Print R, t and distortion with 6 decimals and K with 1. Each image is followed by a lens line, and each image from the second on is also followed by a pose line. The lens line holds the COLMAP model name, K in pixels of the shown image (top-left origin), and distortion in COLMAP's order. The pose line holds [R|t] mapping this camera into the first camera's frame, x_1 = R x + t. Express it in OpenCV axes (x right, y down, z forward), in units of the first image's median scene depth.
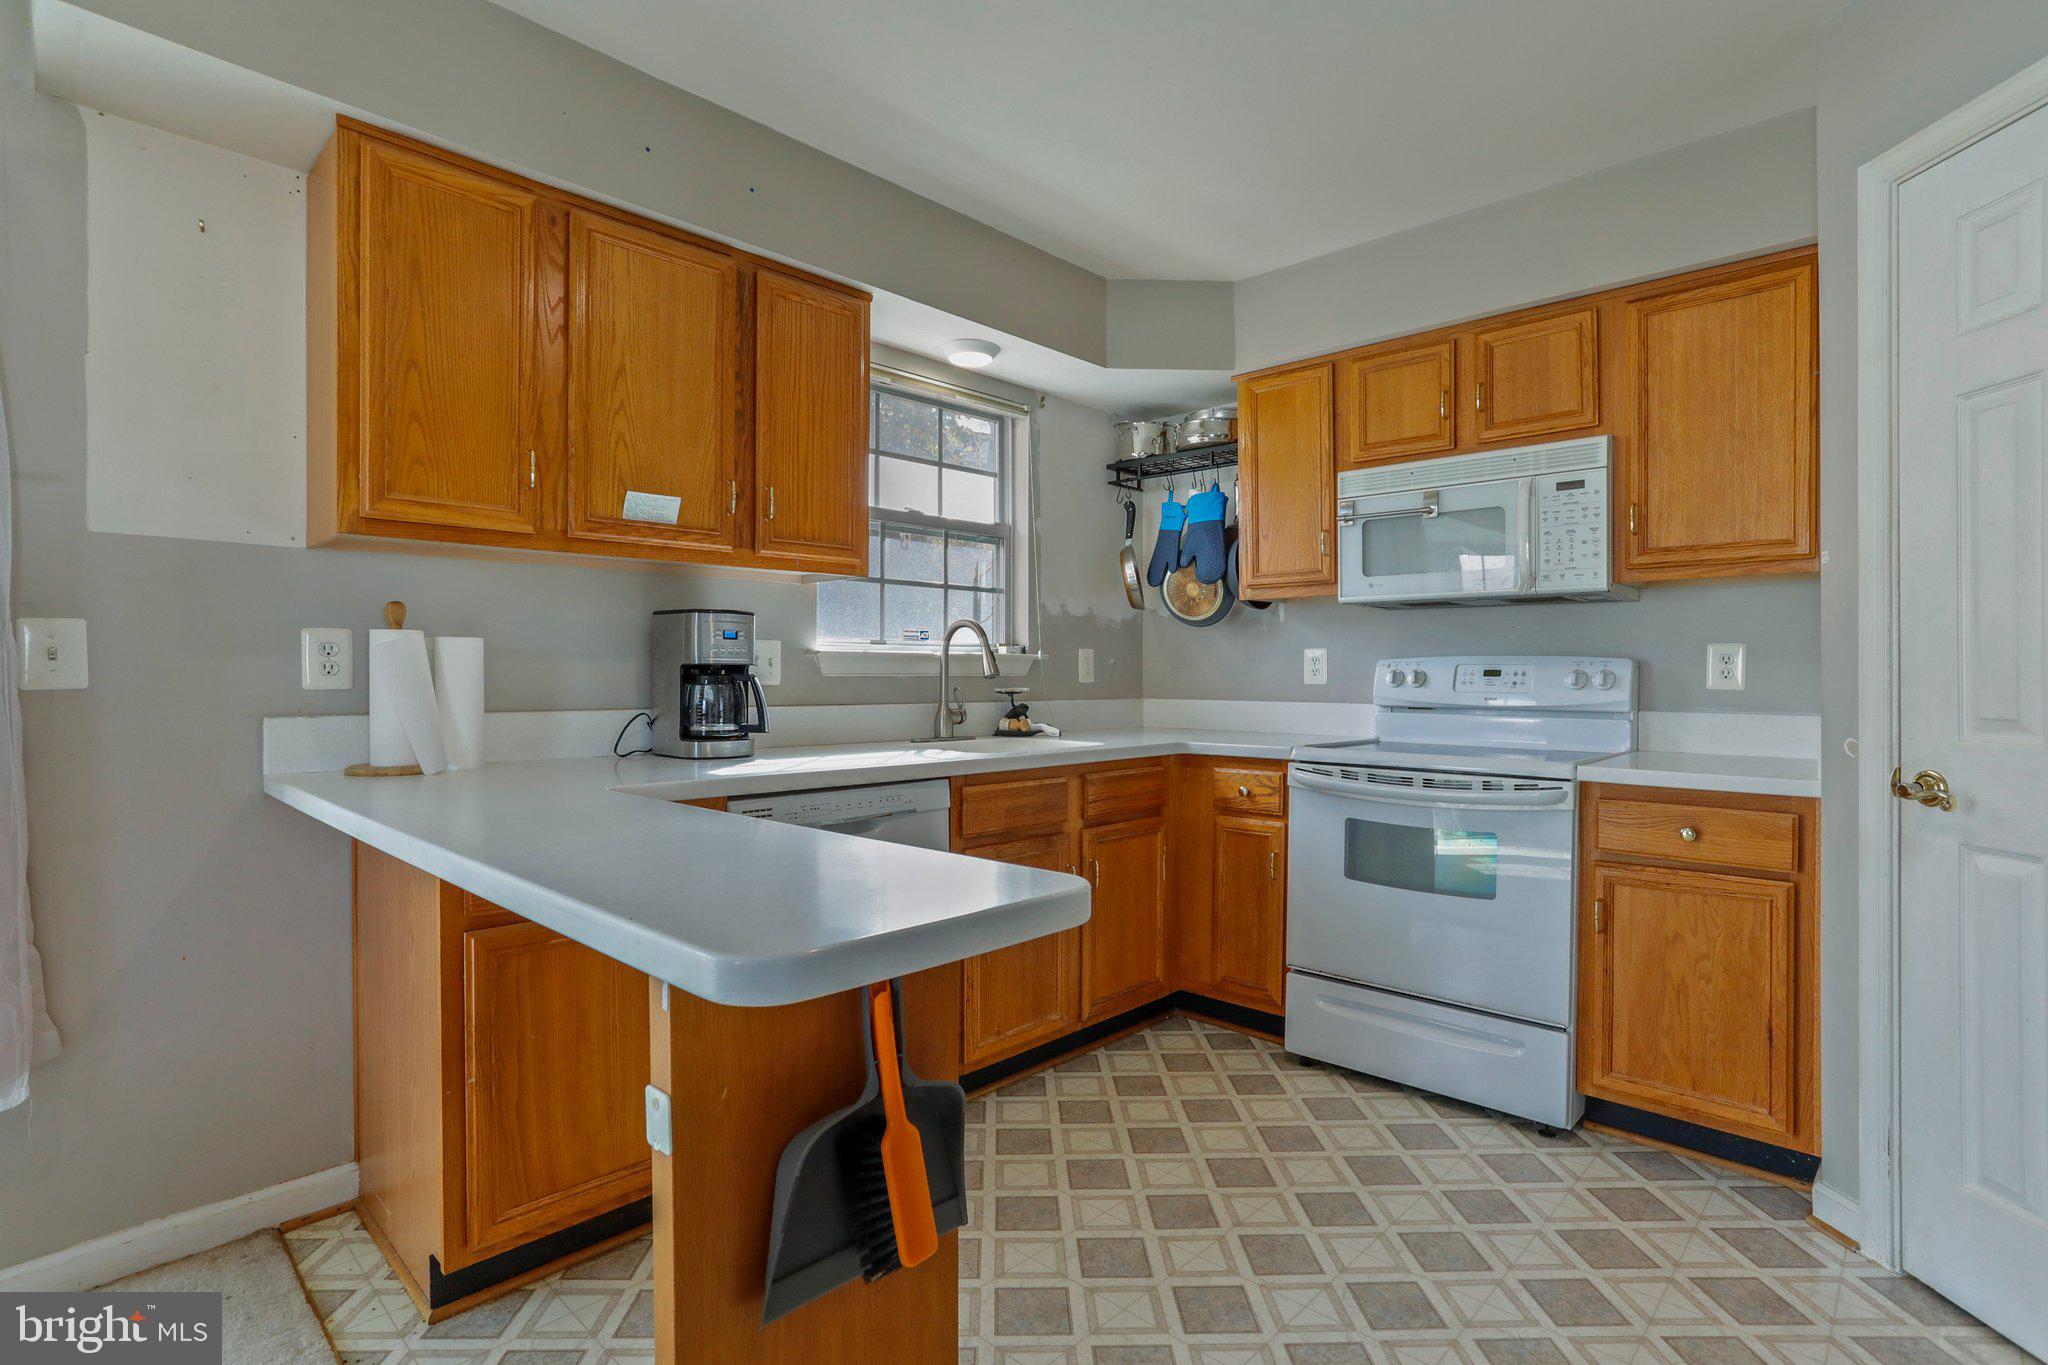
lens RADIAL K [[993.1, 0, 1034.6], [0, 993.1, 680.4], [0, 0, 1]] dist [-0.049697, 0.021128]
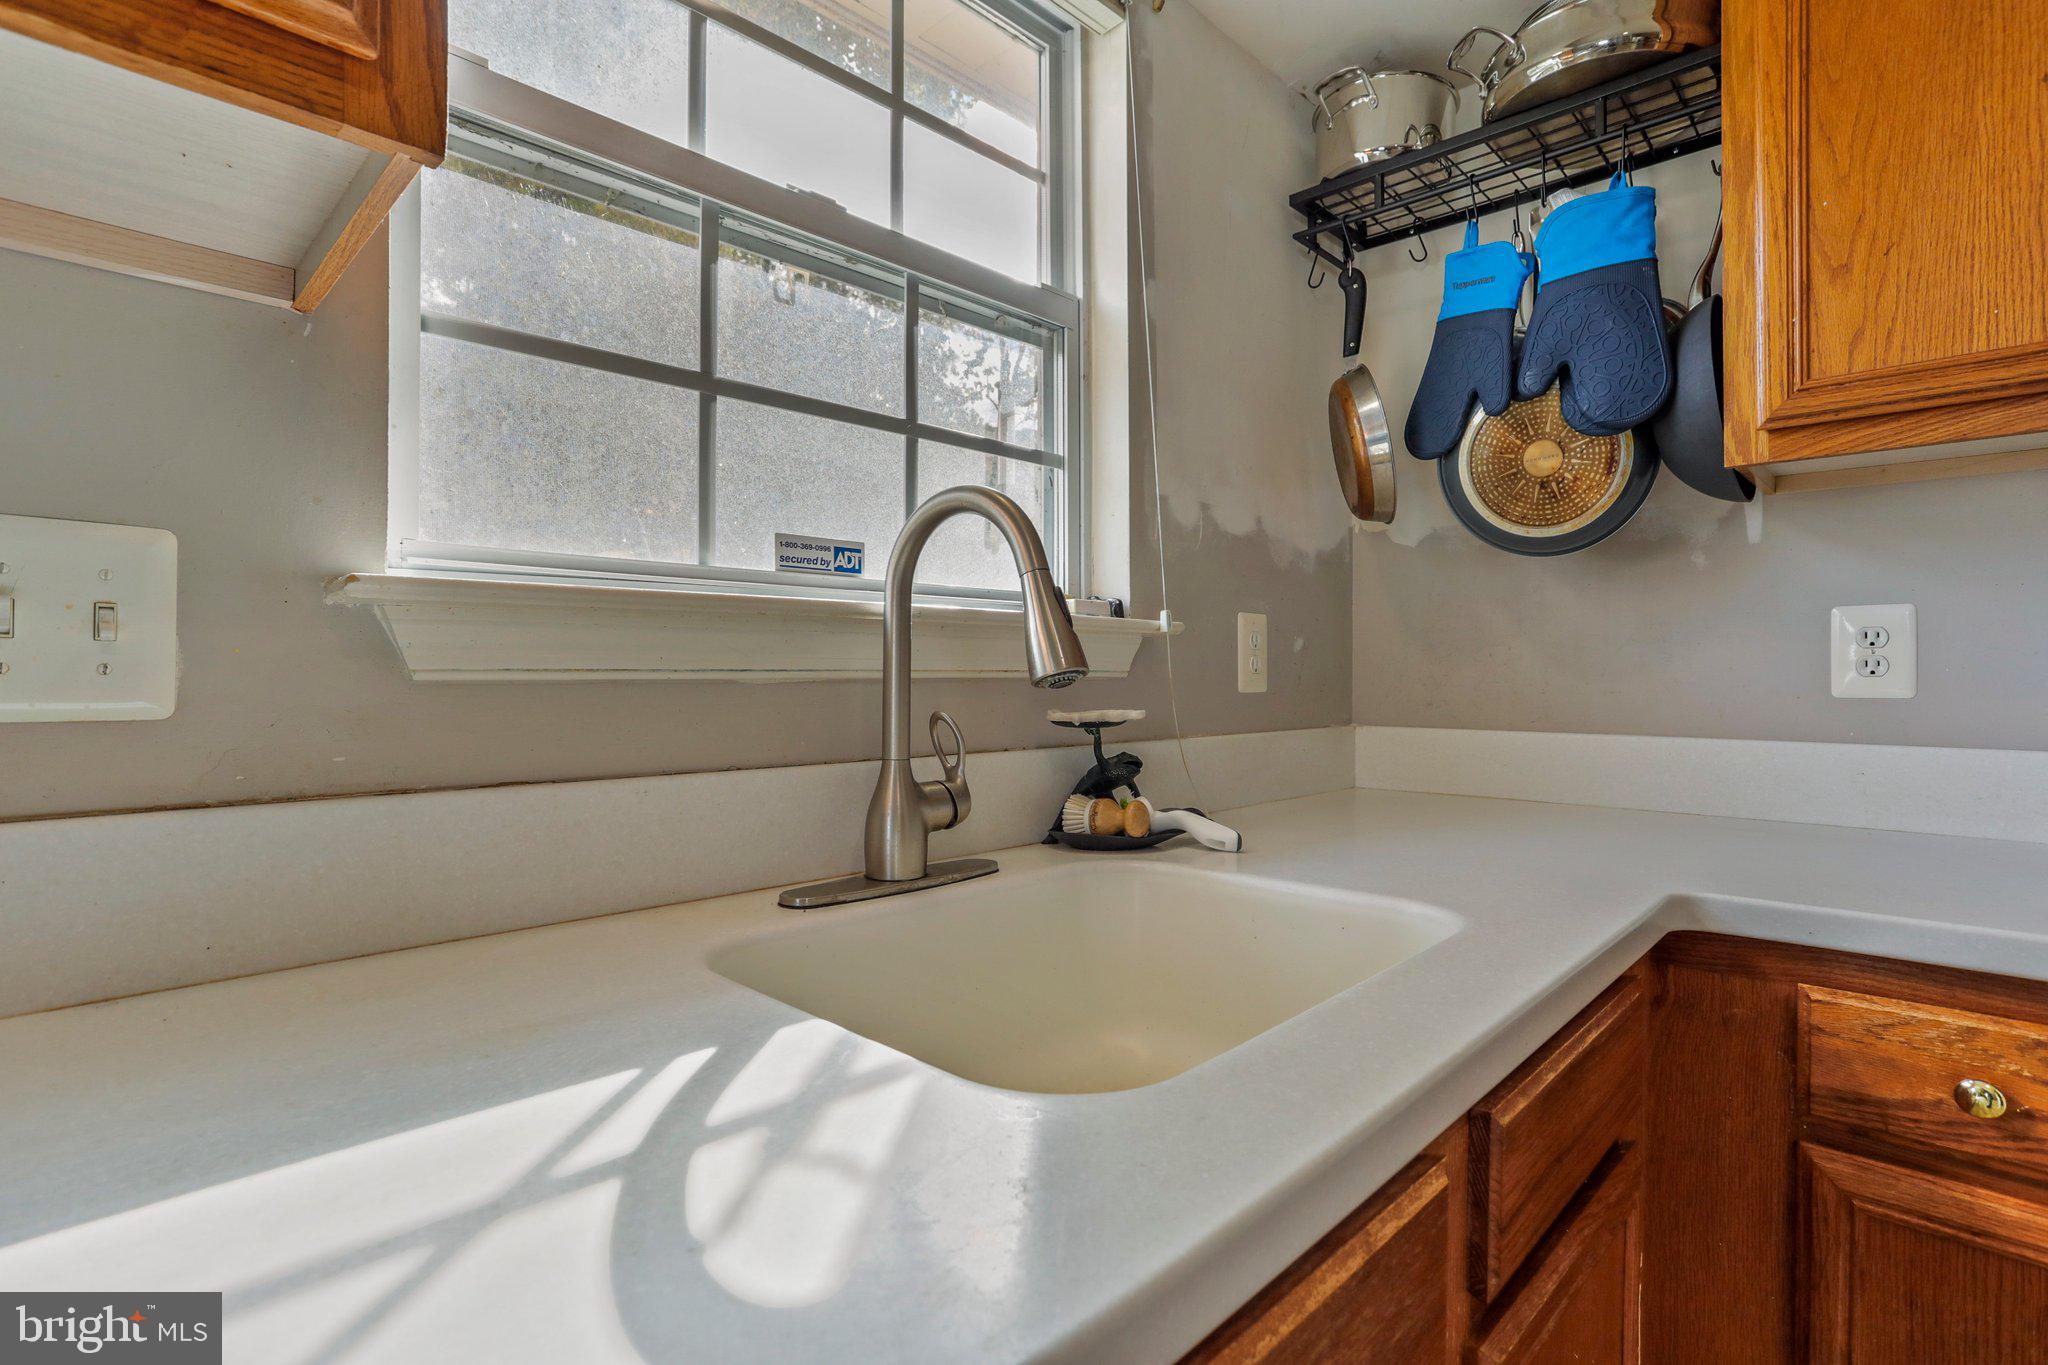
lens RADIAL K [[993.1, 0, 1030.4], [0, 993.1, 666.9], [0, 0, 1]] dist [-0.049697, 0.021128]
pose [[0.999930, -0.001142, -0.011740, -0.048220], [0.000995, 0.999921, -0.012554, -0.004346], [0.011754, 0.012542, 0.999852, 0.728718]]
